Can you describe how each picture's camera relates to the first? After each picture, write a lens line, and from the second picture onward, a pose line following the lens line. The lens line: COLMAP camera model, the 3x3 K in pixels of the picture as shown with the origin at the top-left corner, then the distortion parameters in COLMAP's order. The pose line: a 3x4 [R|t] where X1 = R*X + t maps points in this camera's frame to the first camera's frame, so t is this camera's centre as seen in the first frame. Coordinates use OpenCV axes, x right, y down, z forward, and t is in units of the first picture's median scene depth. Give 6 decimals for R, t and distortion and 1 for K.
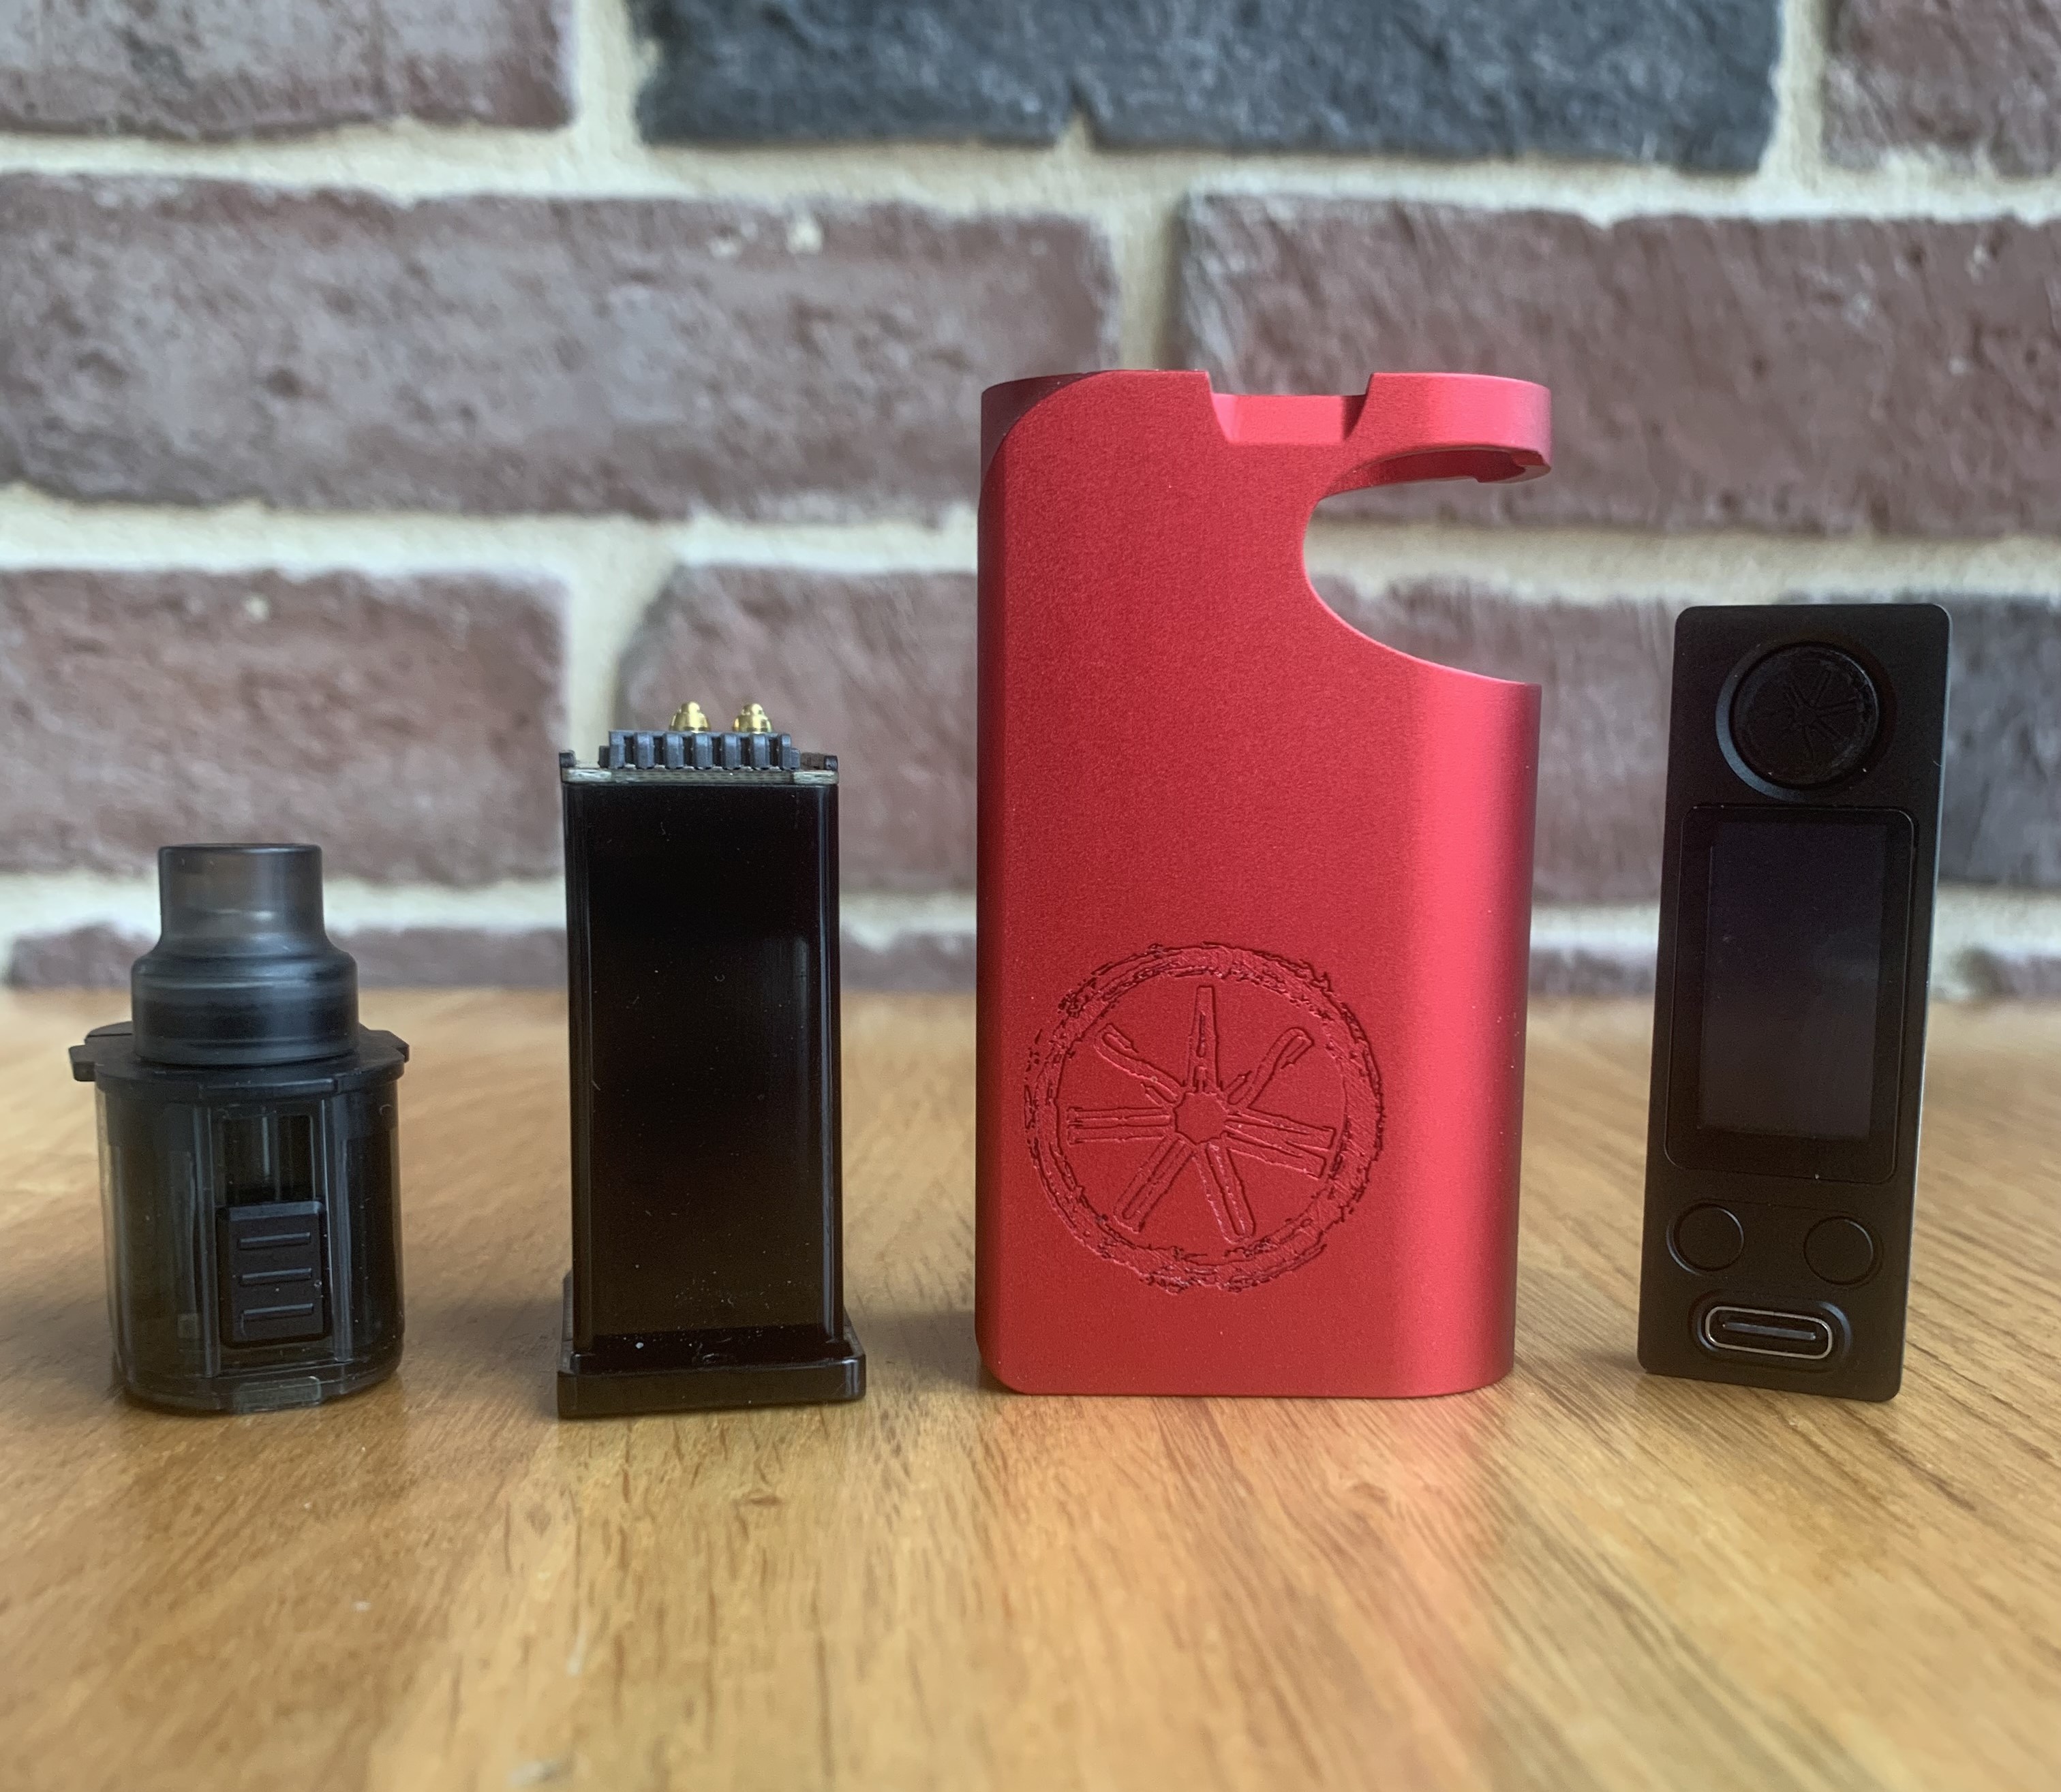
lens RADIAL K [[1890.8, 0, 1028.1], [0, 1890.8, 998.8], [0, 0, 1]] dist [0.003957, -0.039730]
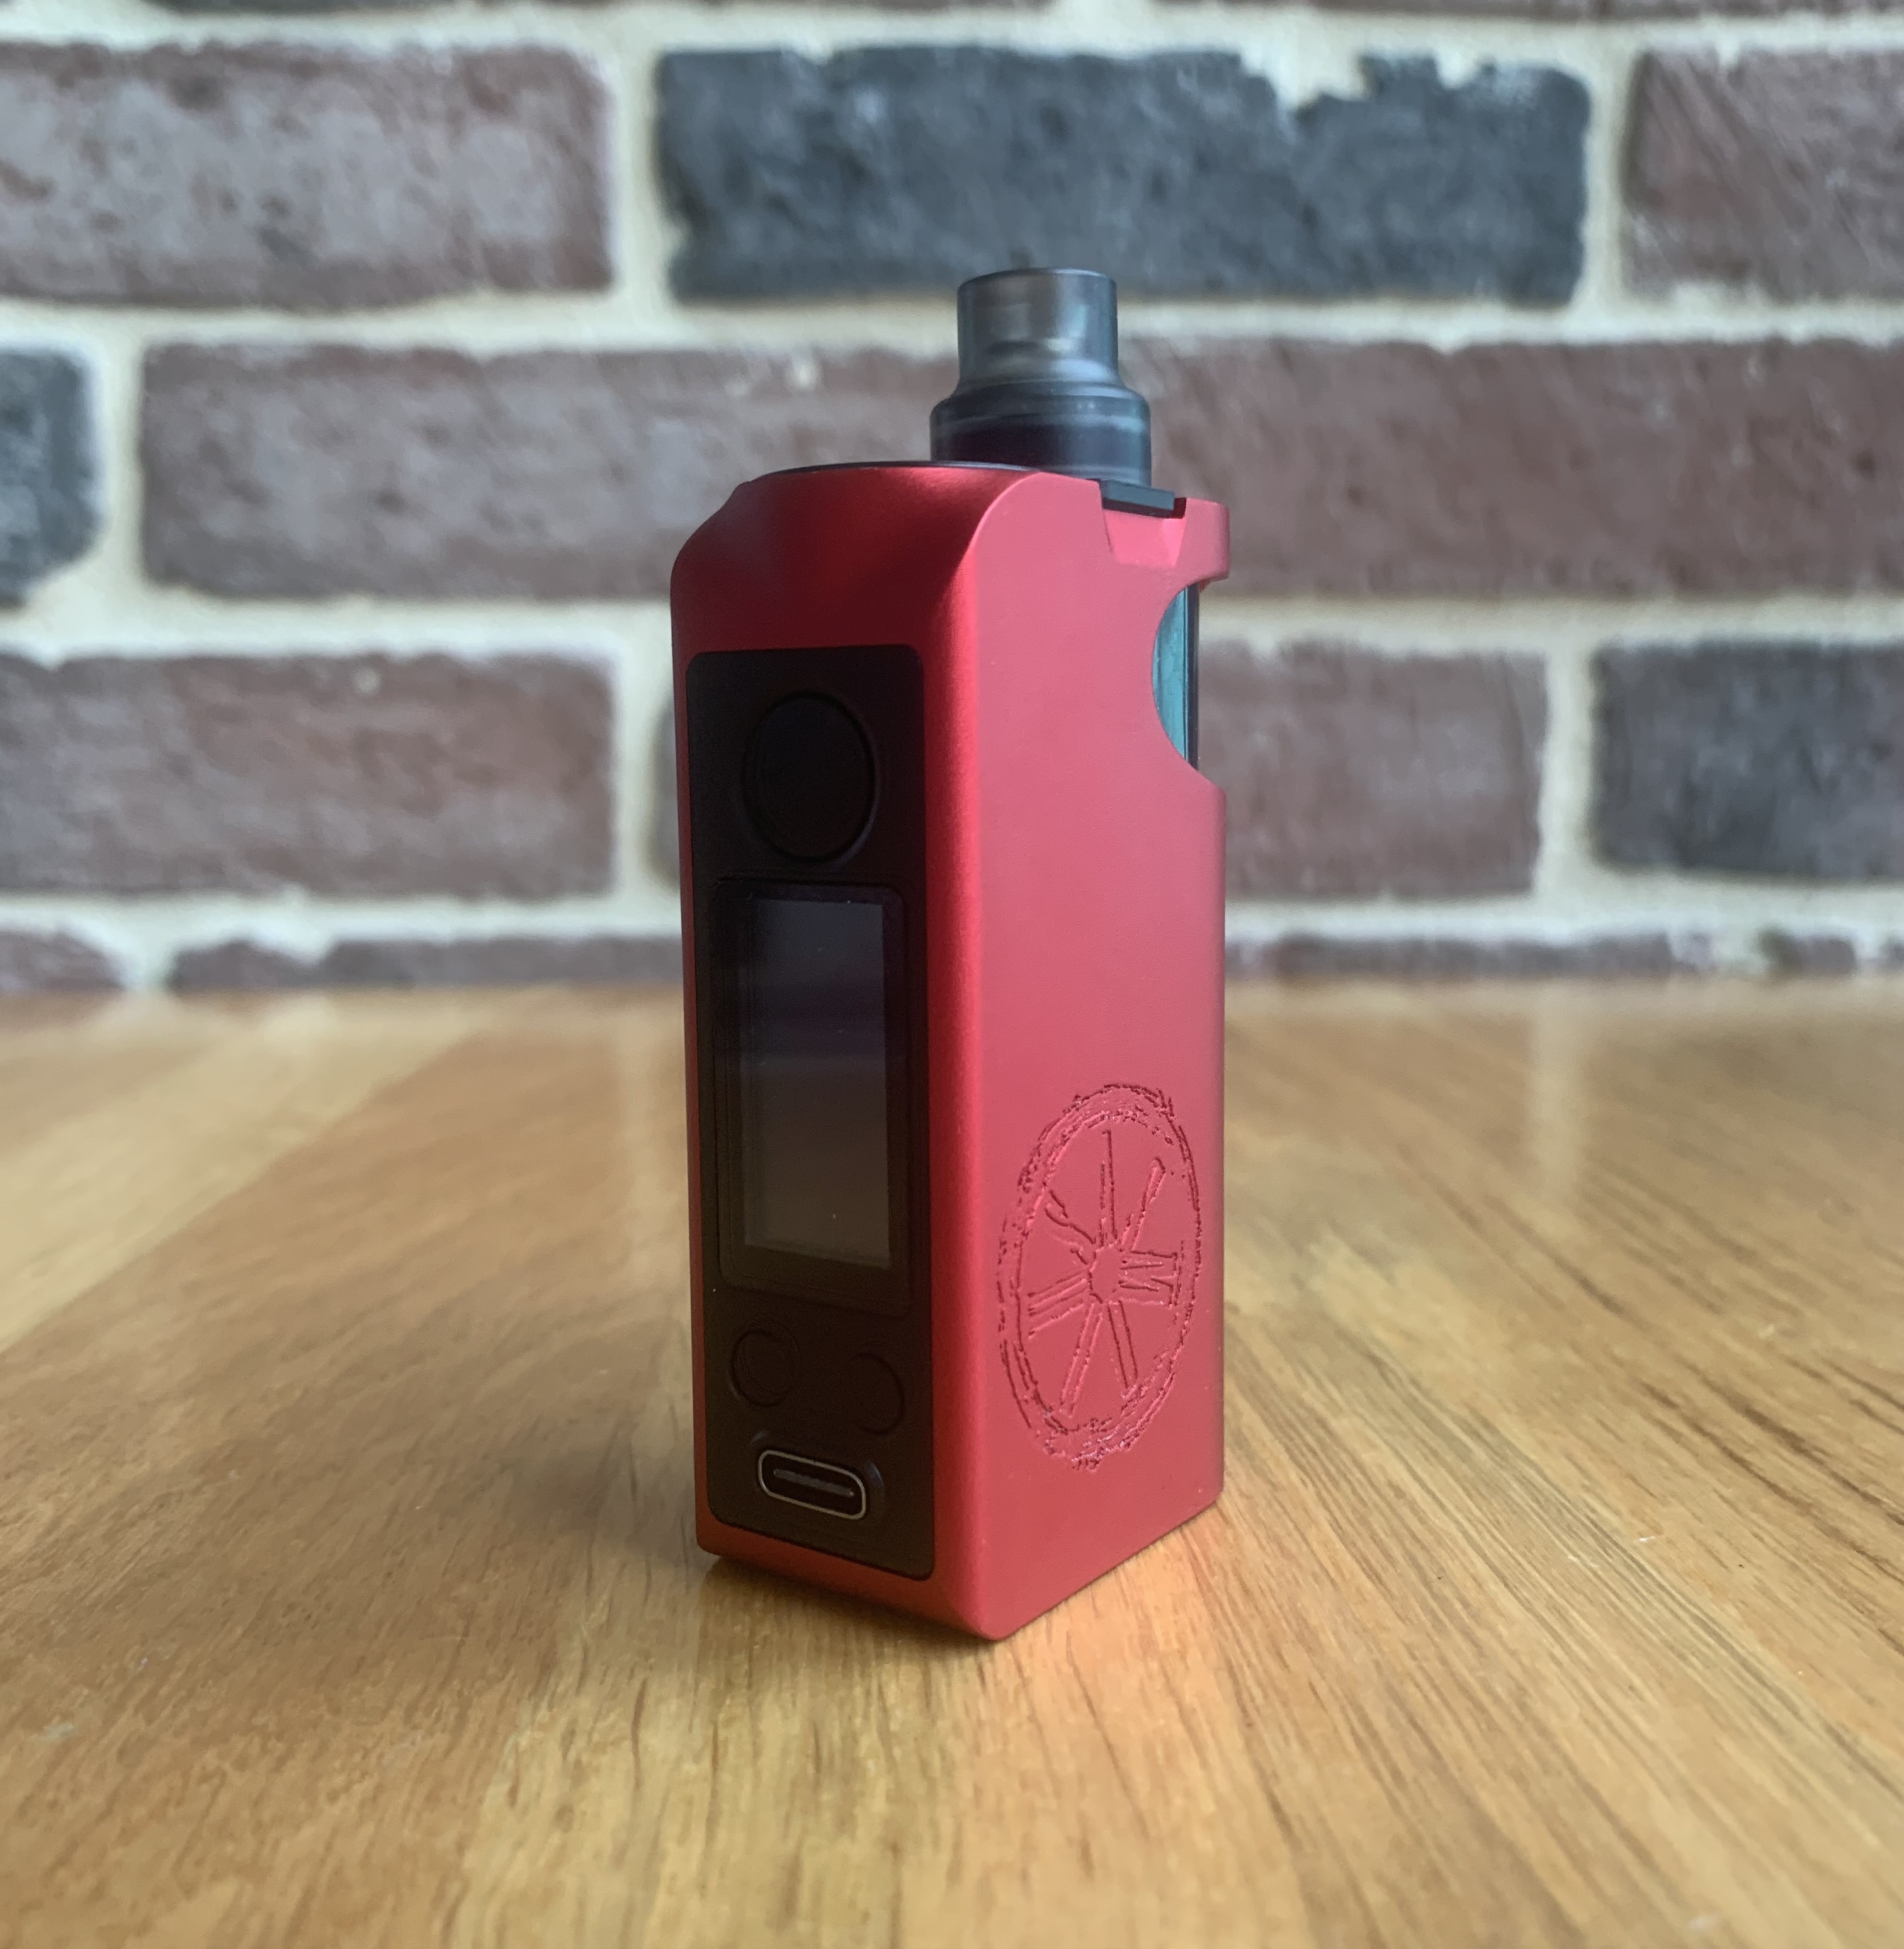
lens RADIAL K [[1755.8, 0, 952.8], [0, 1755.8, 943.8], [0, 0, 1]] dist [-0.003568, -0.058458]
pose [[0.999674, -0.017172, -0.018874, -0.012132], [0.016796, 0.999661, -0.019916, -0.010194], [0.019209, 0.019593, 0.999623, -0.417934]]
